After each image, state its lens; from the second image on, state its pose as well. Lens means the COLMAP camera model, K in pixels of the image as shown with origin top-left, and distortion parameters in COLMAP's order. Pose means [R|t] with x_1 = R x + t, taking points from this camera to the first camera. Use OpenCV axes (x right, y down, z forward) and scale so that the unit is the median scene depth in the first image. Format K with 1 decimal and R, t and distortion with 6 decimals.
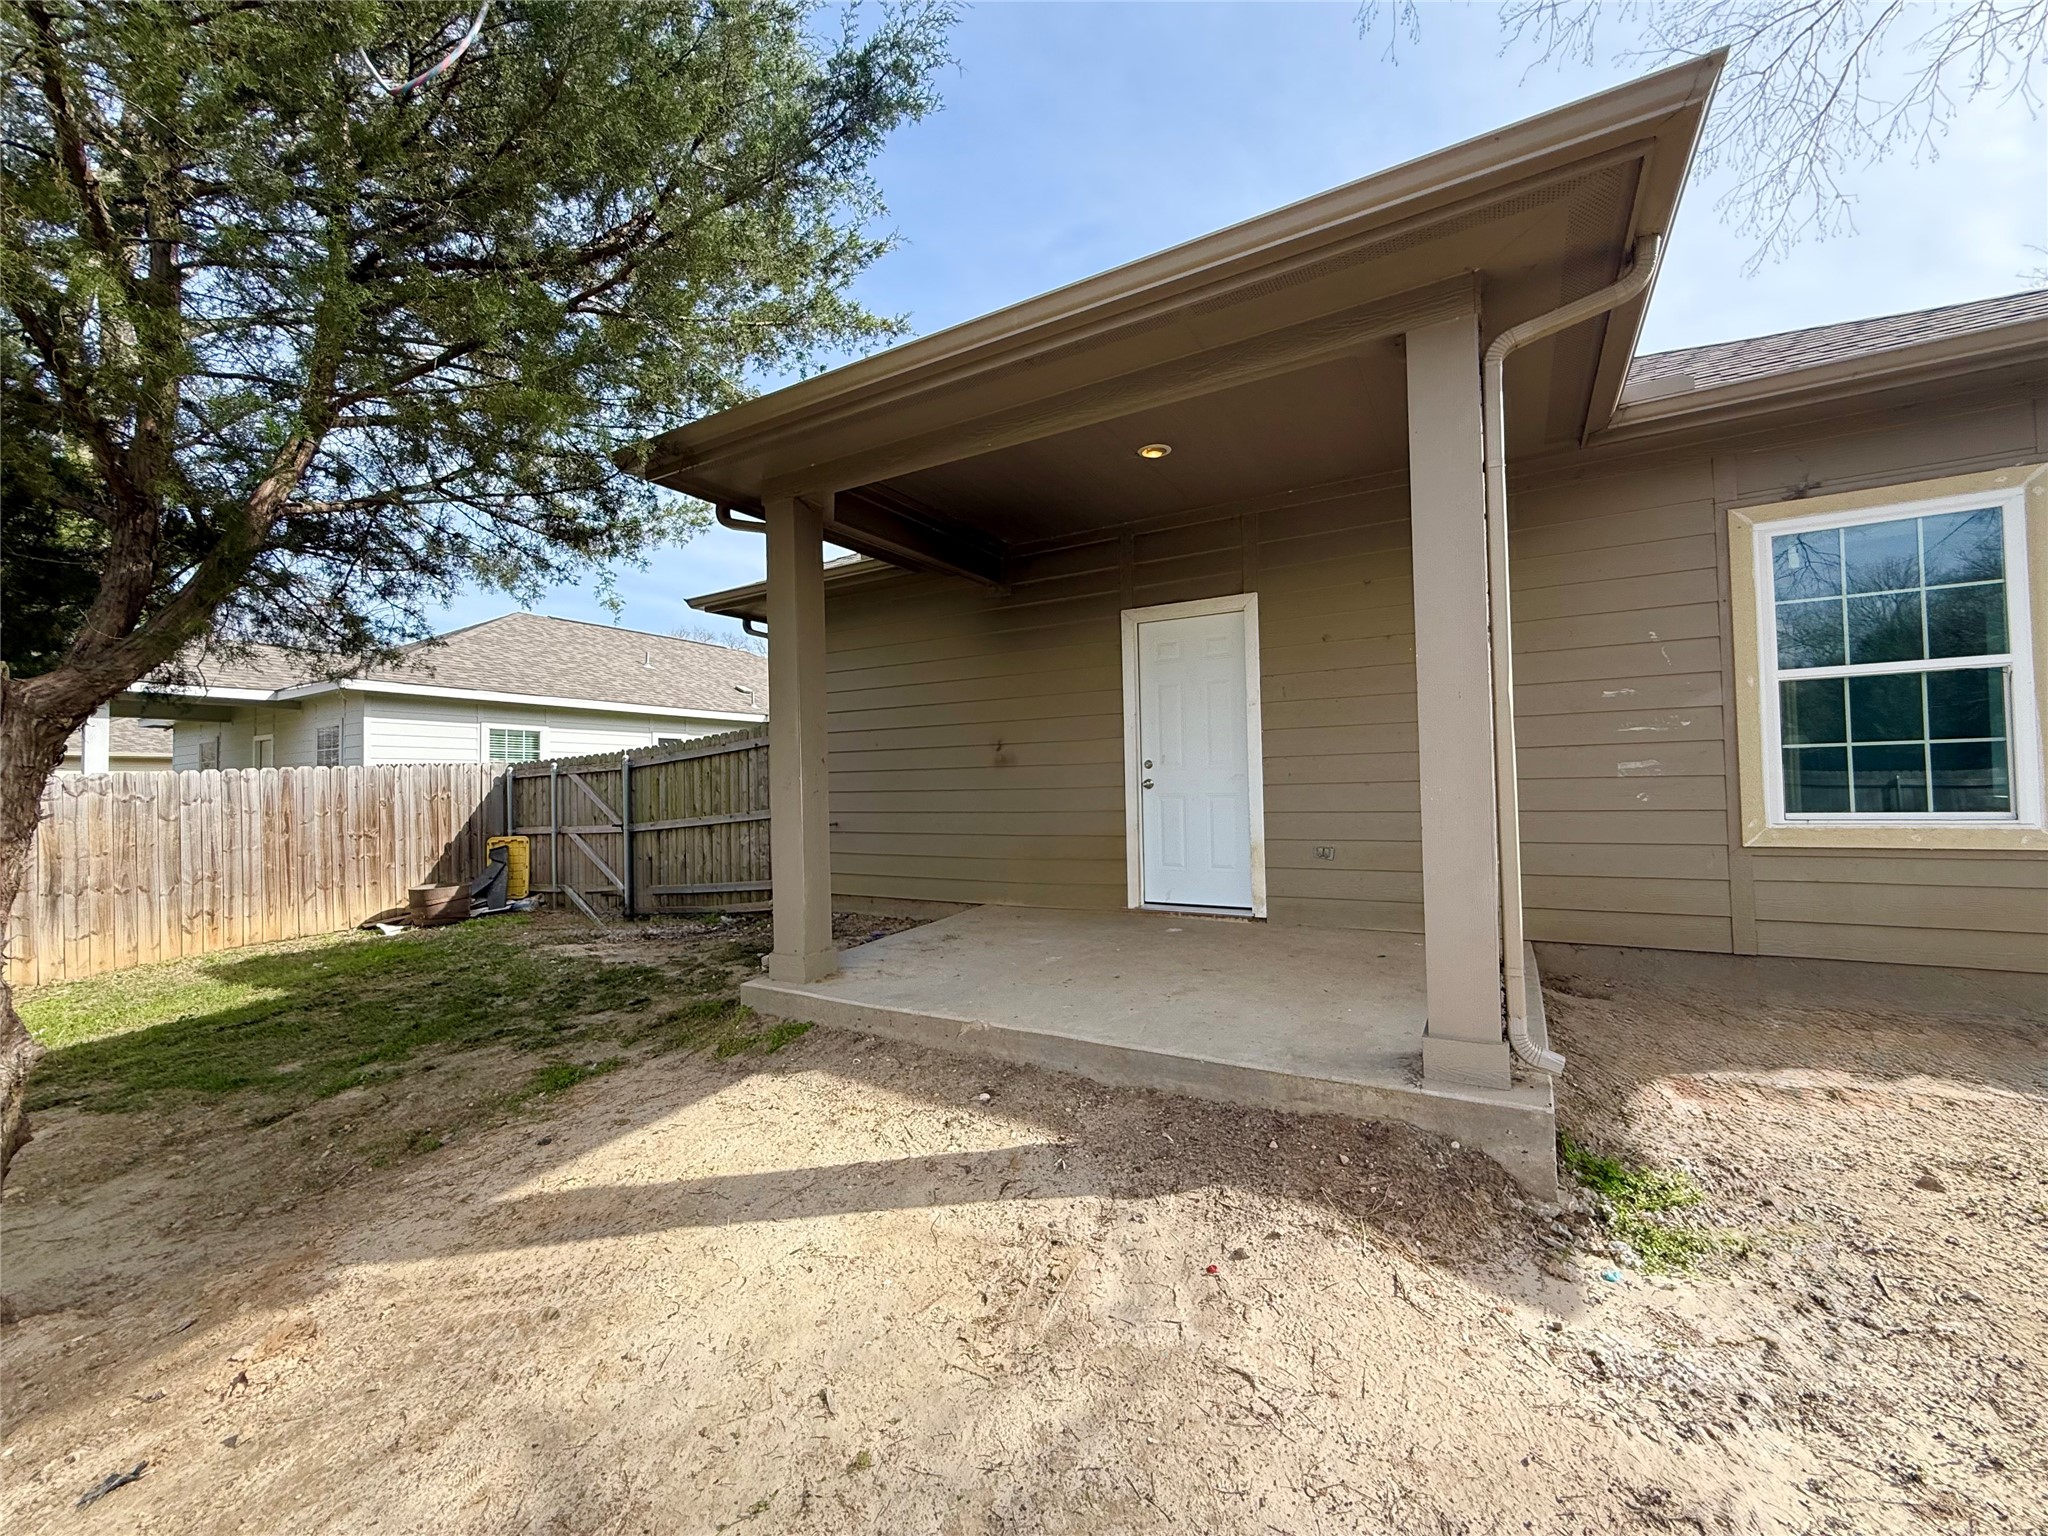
lens RADIAL K [[823.5, 0, 1021.8], [0, 823.5, 762.7], [0, 0, 1]] dist [-0.001559, 0.000113]
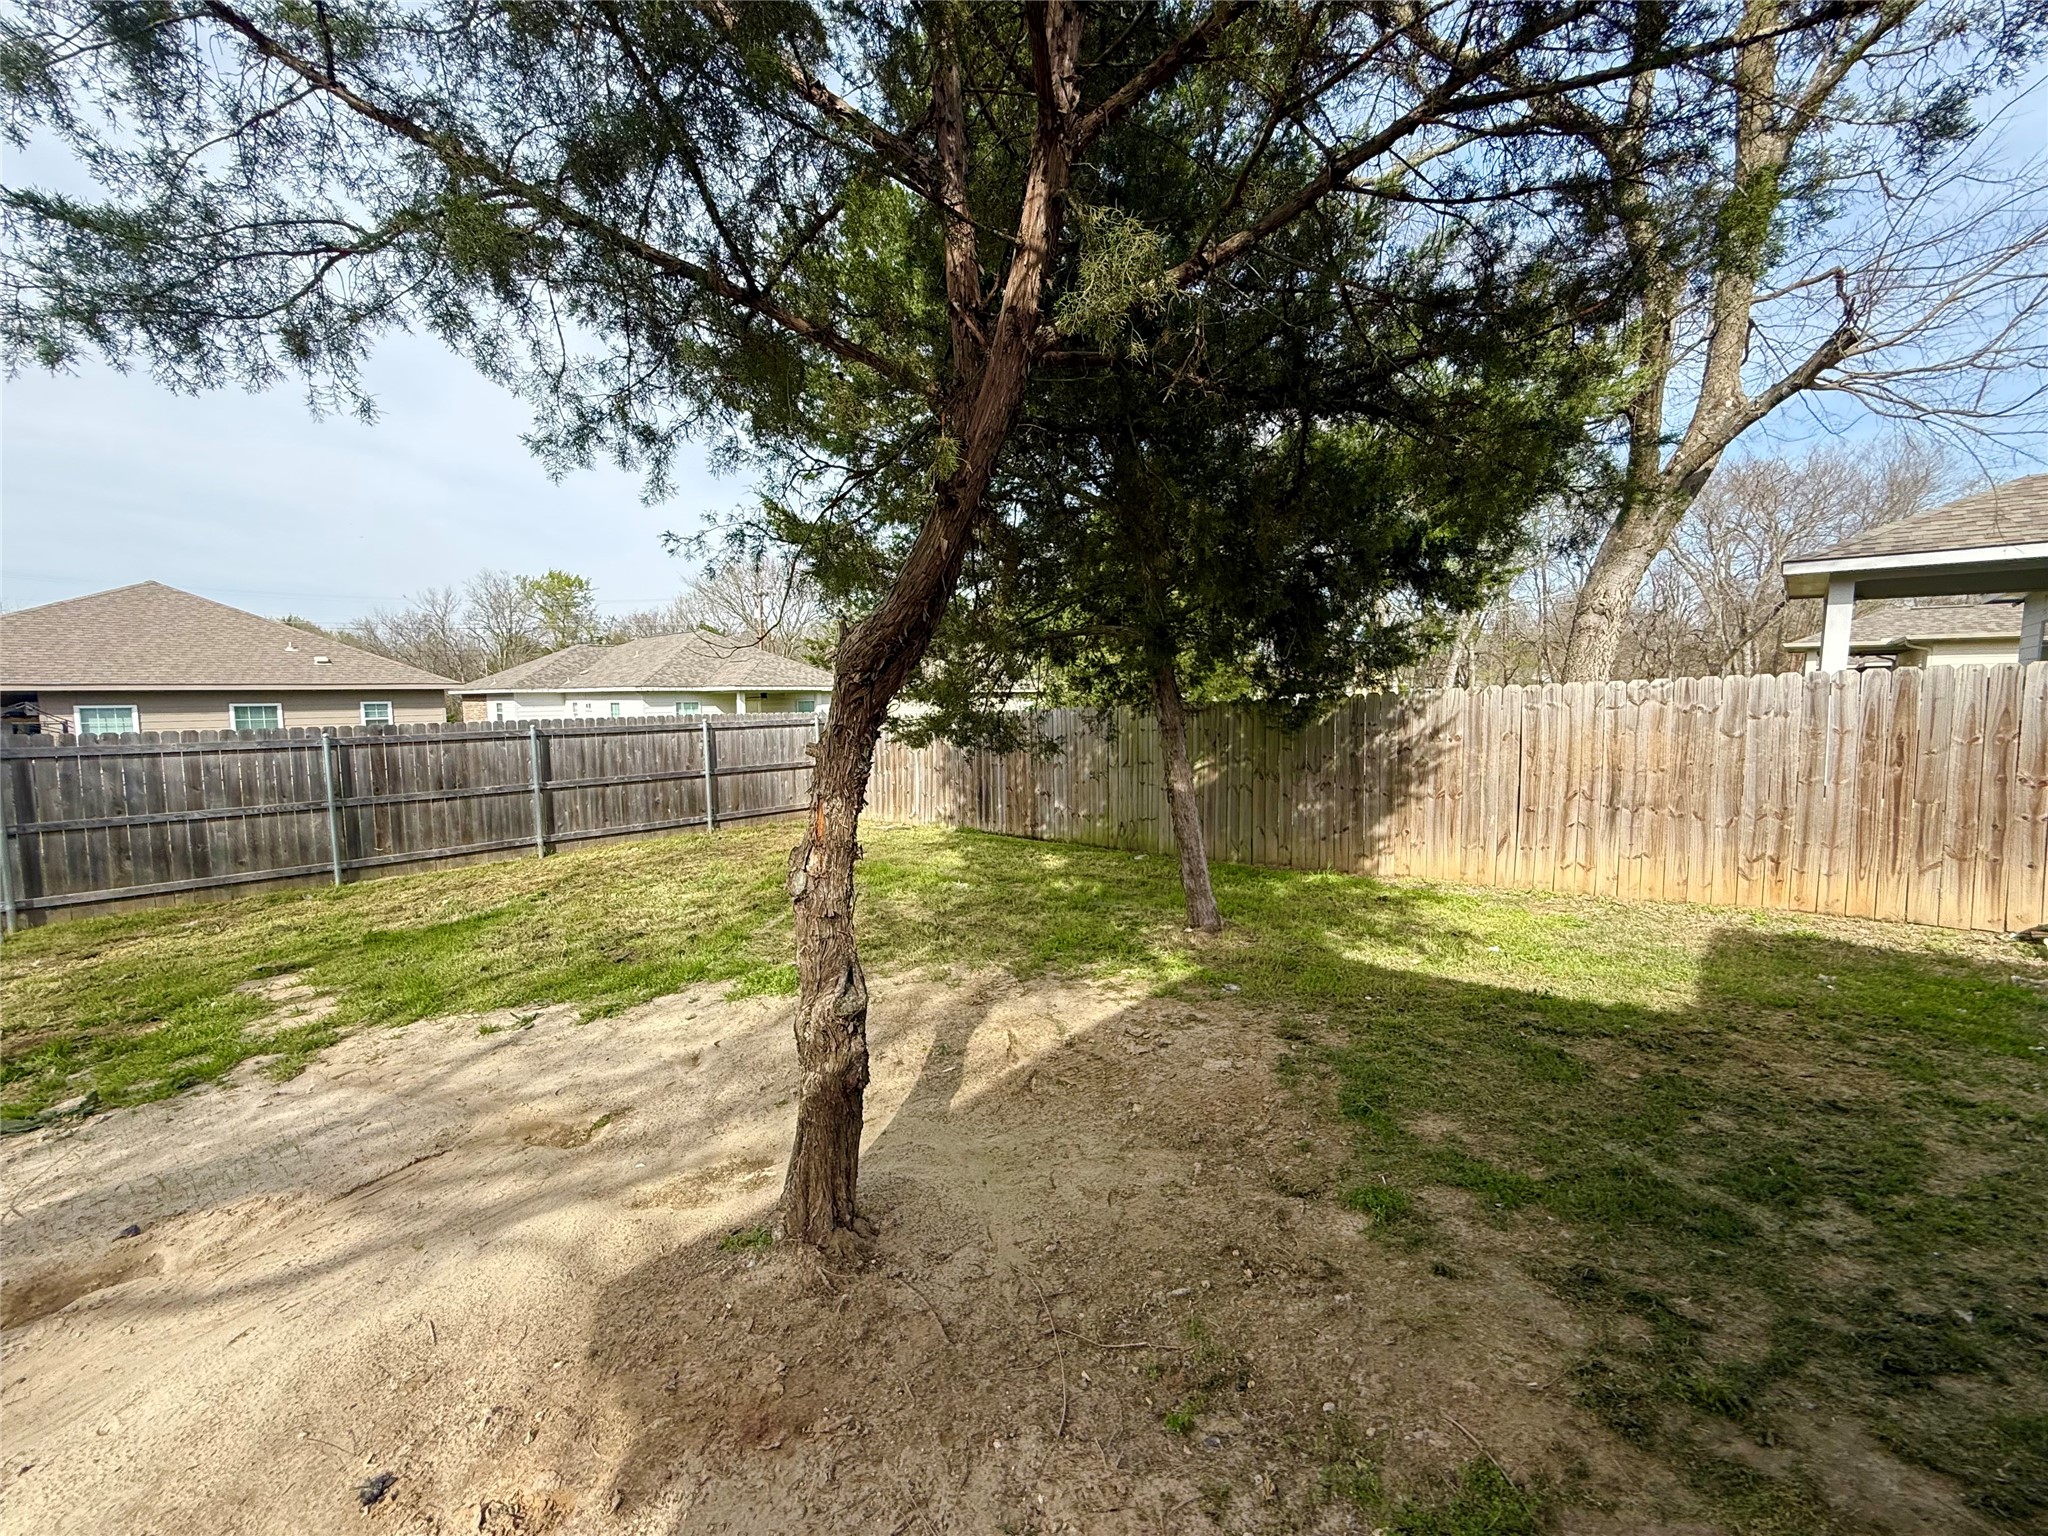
lens RADIAL K [[818.9, 0, 1018.9], [0, 818.9, 765.4], [0, 0, 1]] dist [0.000522, 0.000207]
pose [[-0.209577, 0.112139, -0.971340, -0.099817], [0.037141, 0.993598, 0.106695, -0.013818], [0.977086, -0.013716, -0.212400, 0.473404]]
